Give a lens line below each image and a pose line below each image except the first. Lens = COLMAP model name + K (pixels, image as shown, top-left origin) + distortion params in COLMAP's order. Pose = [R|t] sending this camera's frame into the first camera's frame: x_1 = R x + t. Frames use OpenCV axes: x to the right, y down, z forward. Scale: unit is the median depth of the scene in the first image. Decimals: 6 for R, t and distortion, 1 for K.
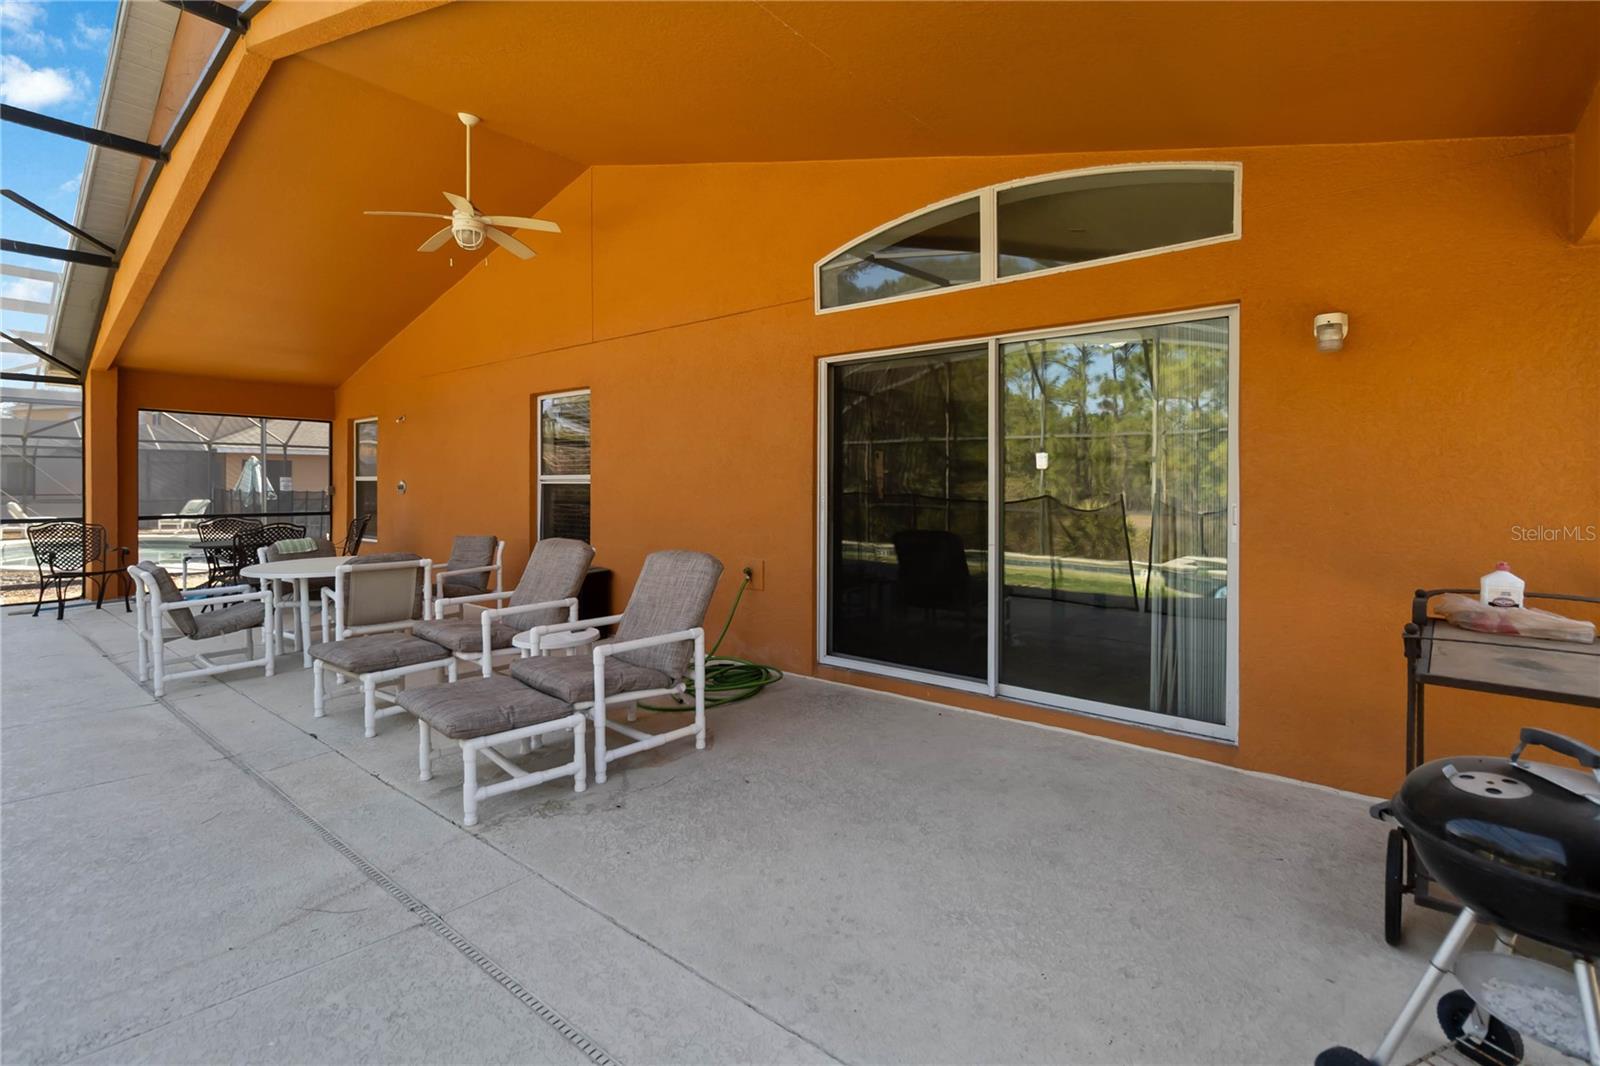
lens RADIAL K [[748.9, 0, 800.9], [0, 748.9, 481.7], [0, 0, 1]] dist [-0.000843, 0.000041]
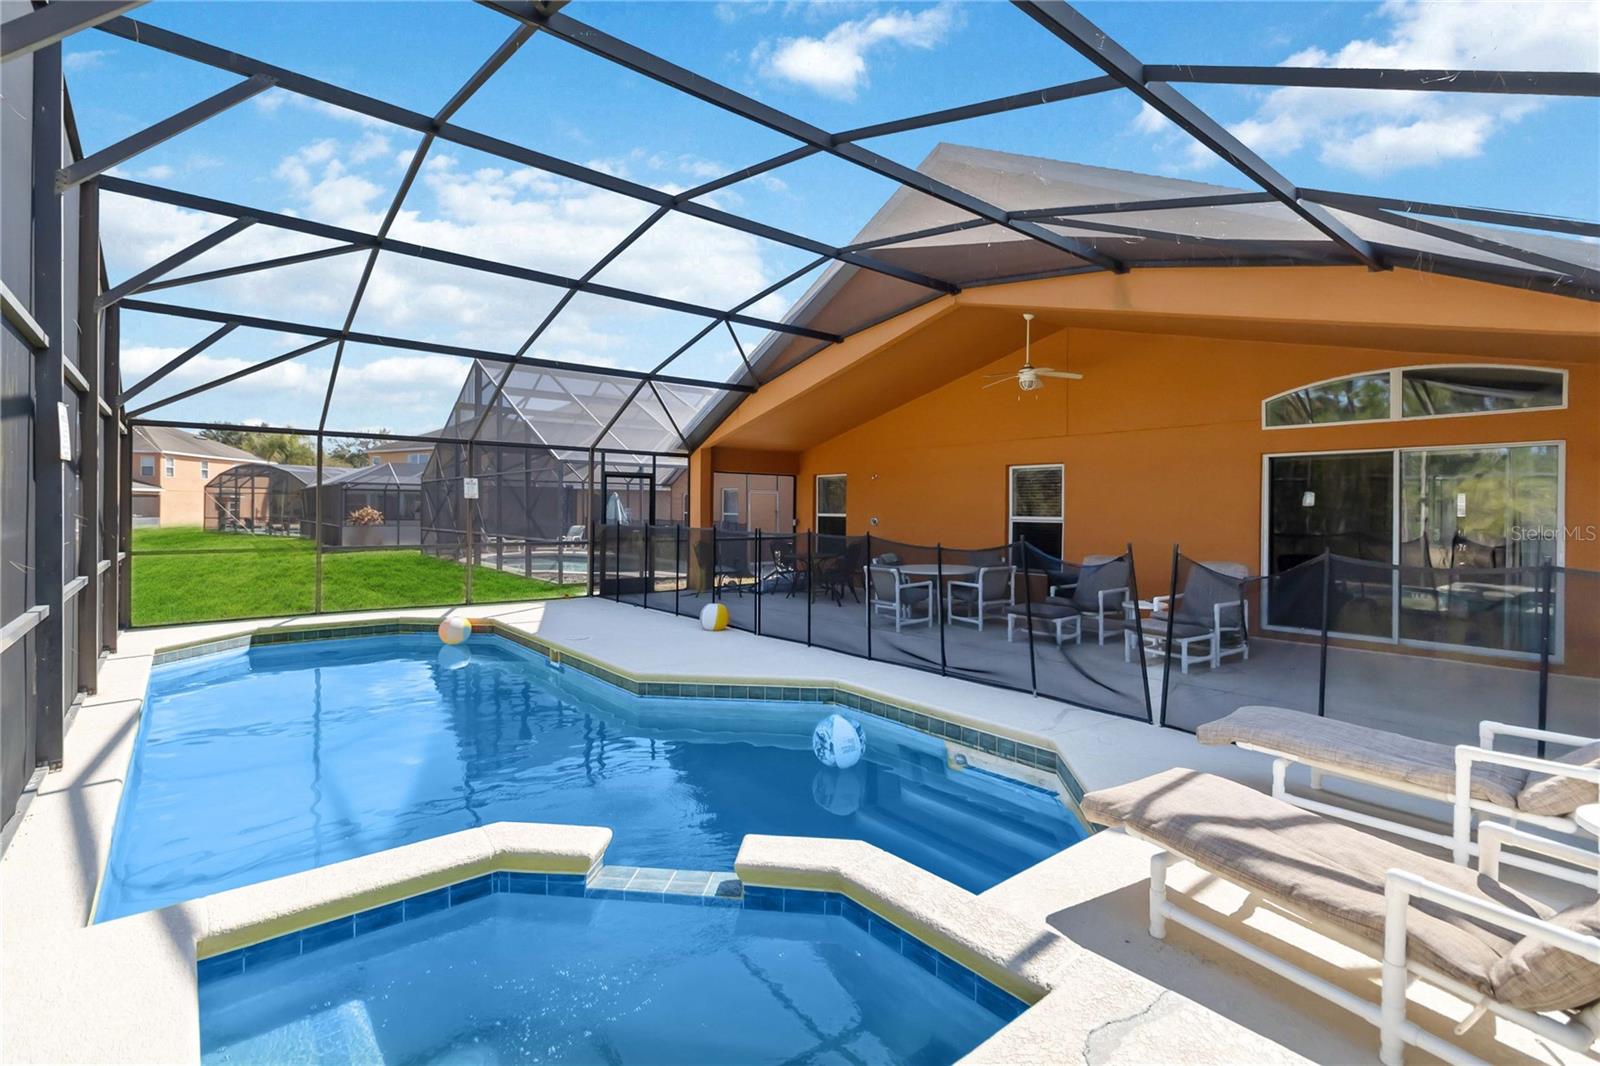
lens RADIAL K [[736.5, 0, 793.5], [0, 736.5, 510.3], [0, 0, 1]] dist [-0.009489, 0.000075]
pose [[0.979602, 0.004627, -0.200894, -0.706115], [-0.004637, 0.999989, 0.000420, -0.030402], [0.200894, 0.000520, 0.979613, -0.892712]]
